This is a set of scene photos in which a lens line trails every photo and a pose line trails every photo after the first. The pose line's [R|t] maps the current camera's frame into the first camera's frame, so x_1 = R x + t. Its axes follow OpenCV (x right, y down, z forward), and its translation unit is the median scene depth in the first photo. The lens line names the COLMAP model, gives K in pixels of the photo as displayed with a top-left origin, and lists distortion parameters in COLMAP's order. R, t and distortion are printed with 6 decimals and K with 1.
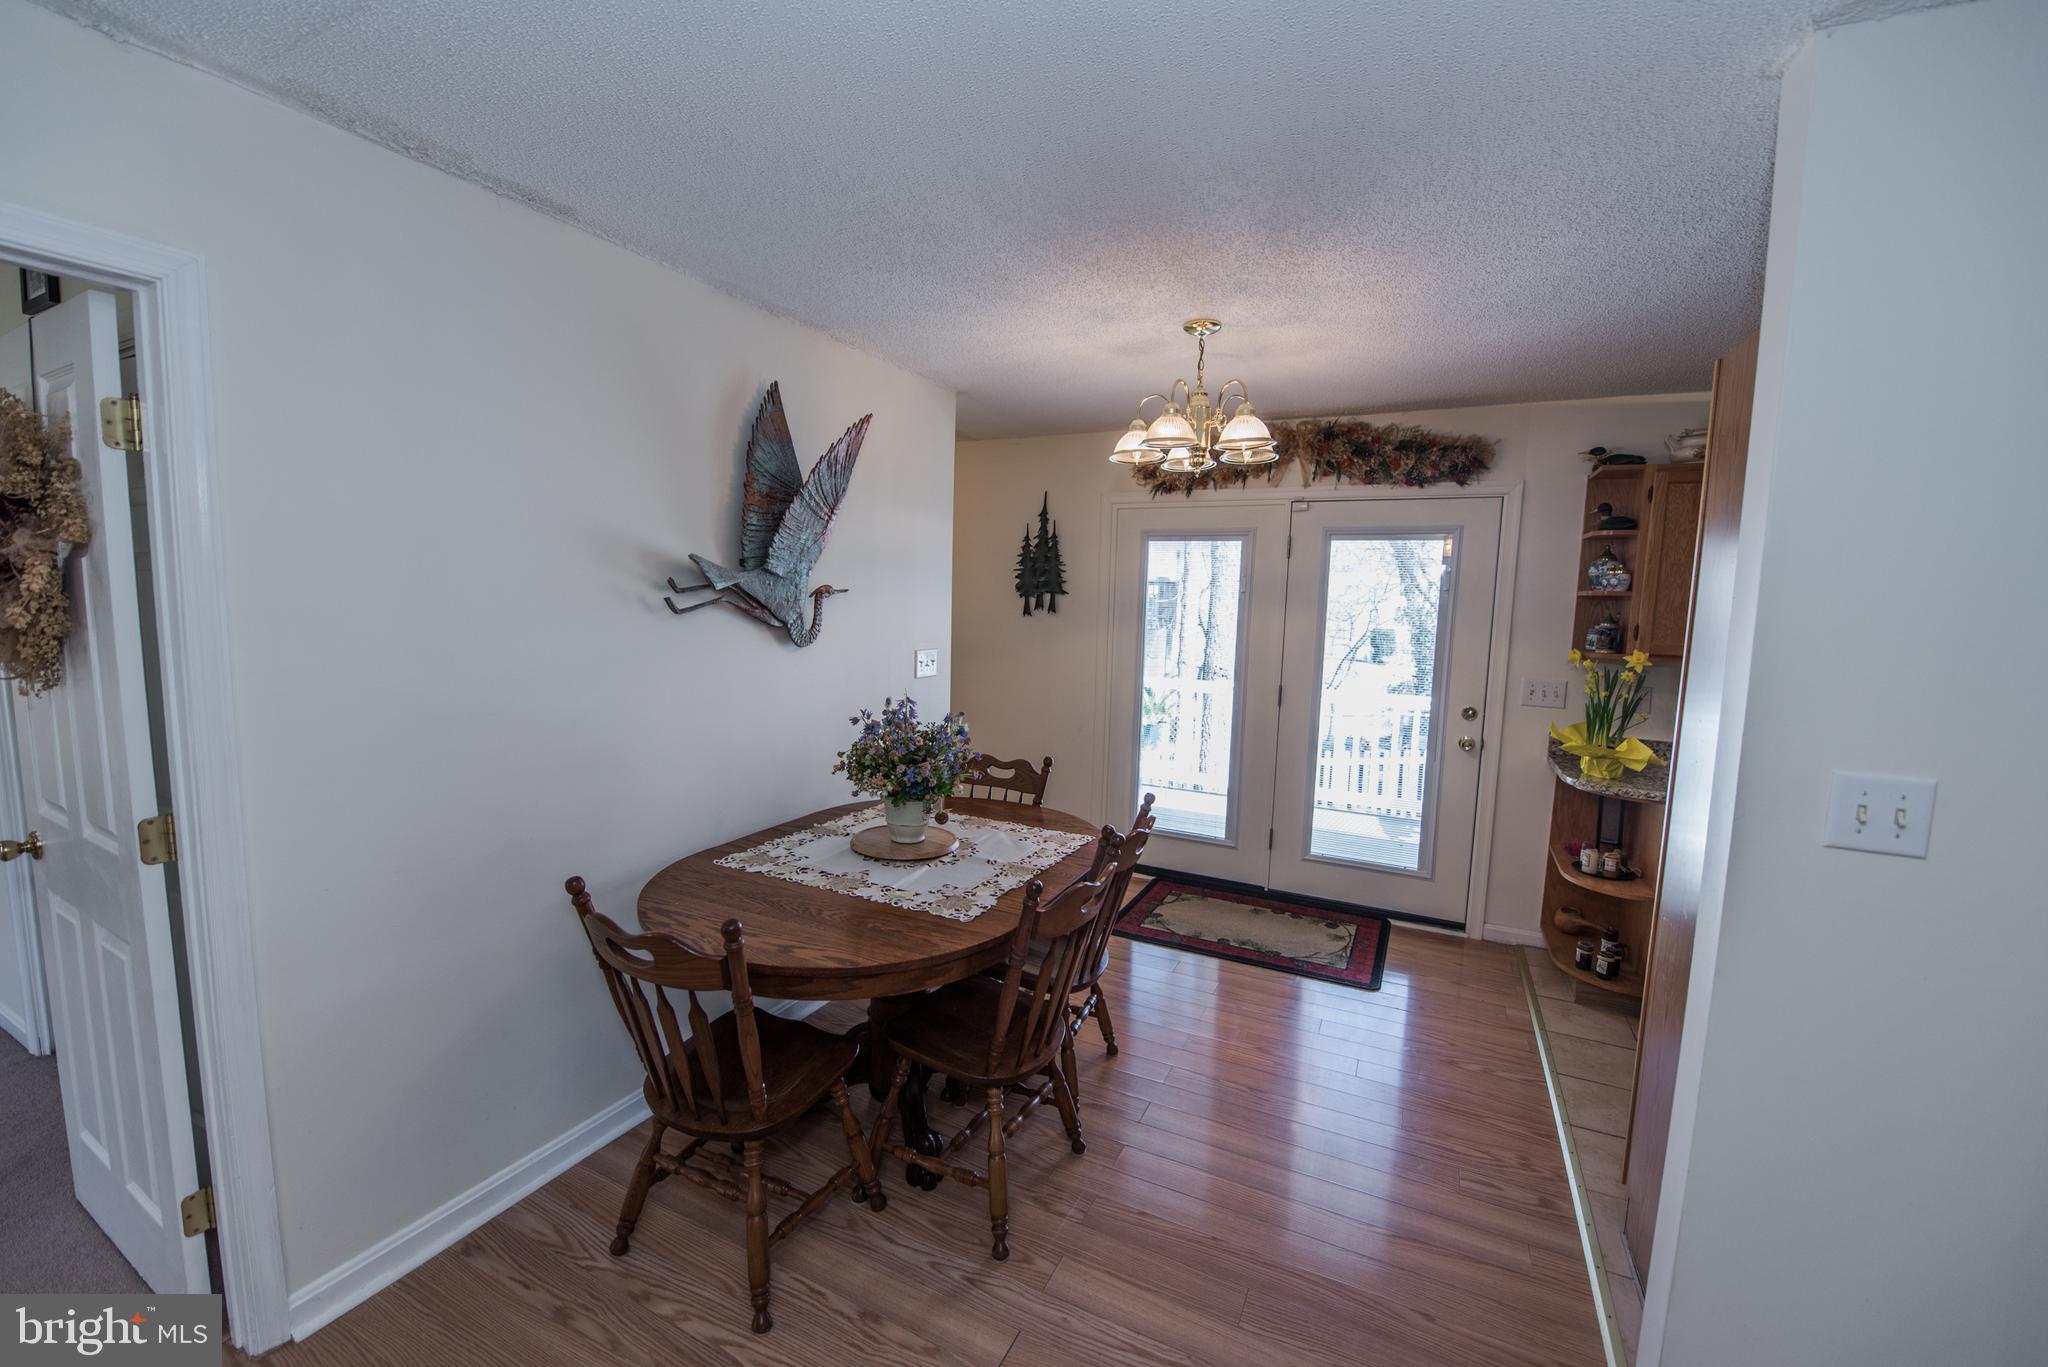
lens RADIAL K [[804.3, 0, 1020.8], [0, 804.3, 699.0], [0, 0, 1]] dist [-0.029338, -0.000483]
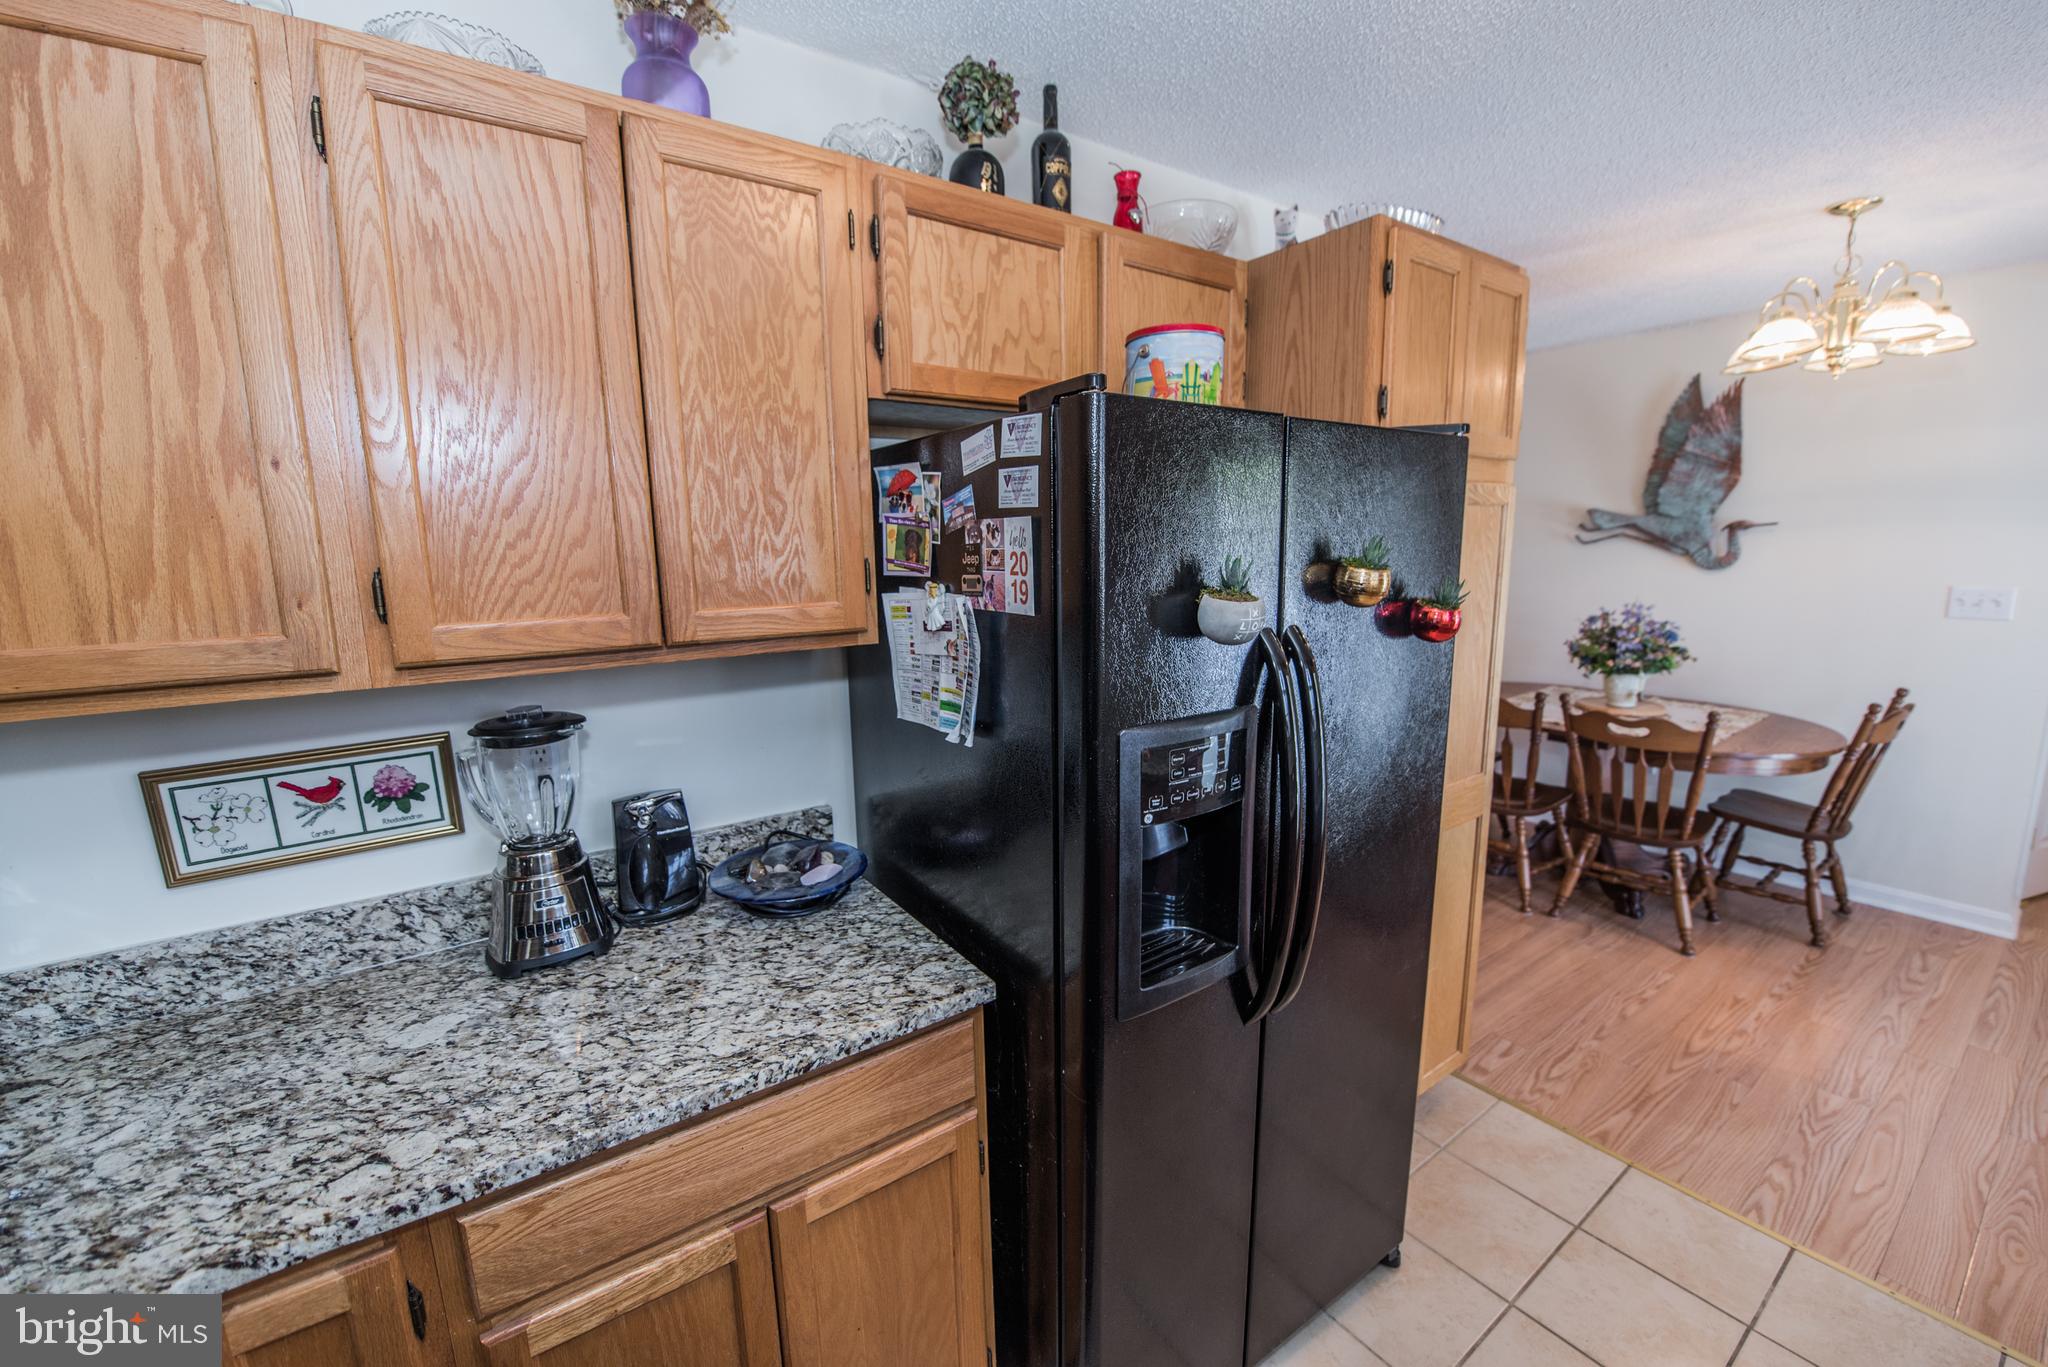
lens RADIAL K [[804.3, 0, 1029.1], [0, 804.3, 674.7], [0, 0, 1]] dist [-0.029338, -0.000483]
pose [[-0.469294, 0.124564, -0.874212, 1.417111], [-0.099233, 0.976290, 0.192379, -0.036489], [0.877448, 0.177033, -0.445807, 0.658053]]
